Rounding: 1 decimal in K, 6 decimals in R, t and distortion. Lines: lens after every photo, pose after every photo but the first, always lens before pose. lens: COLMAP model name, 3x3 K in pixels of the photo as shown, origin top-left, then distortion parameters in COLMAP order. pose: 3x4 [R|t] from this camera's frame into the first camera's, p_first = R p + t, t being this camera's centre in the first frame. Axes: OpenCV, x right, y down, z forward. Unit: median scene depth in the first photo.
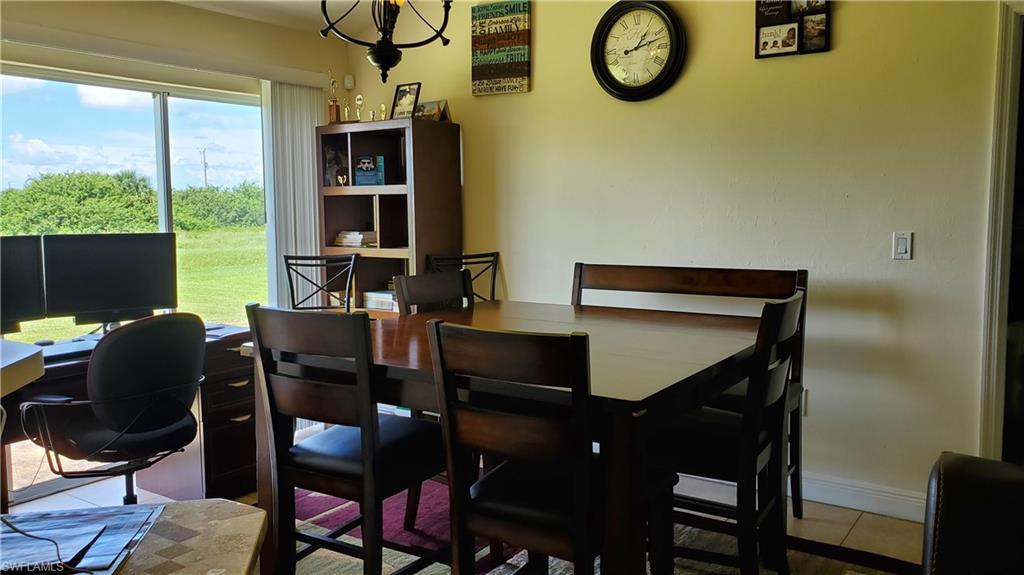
lens RADIAL K [[799.5, 0, 511.3], [0, 799.5, 286.9], [0, 0, 1]] dist [-0.001686, -0.001433]
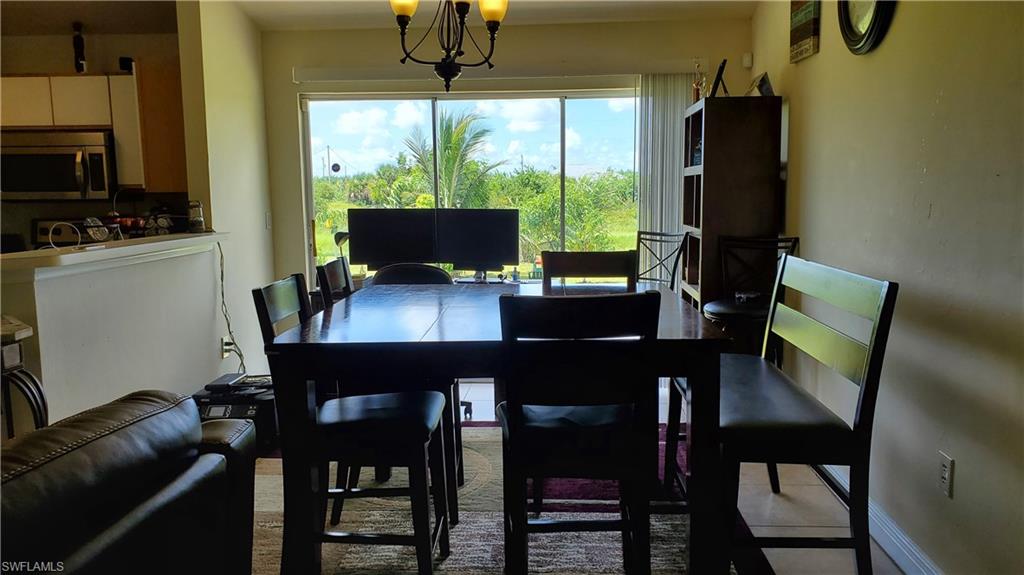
lens RADIAL K [[799.5, 0, 511.5], [0, 799.5, 288.9], [0, 0, 1]] dist [-0.001686, -0.001433]
pose [[0.502639, 0.107173, -0.857827, 0.624037], [-0.075388, 0.993940, 0.080005, -0.035602], [0.861203, 0.024456, 0.507673, 0.288615]]
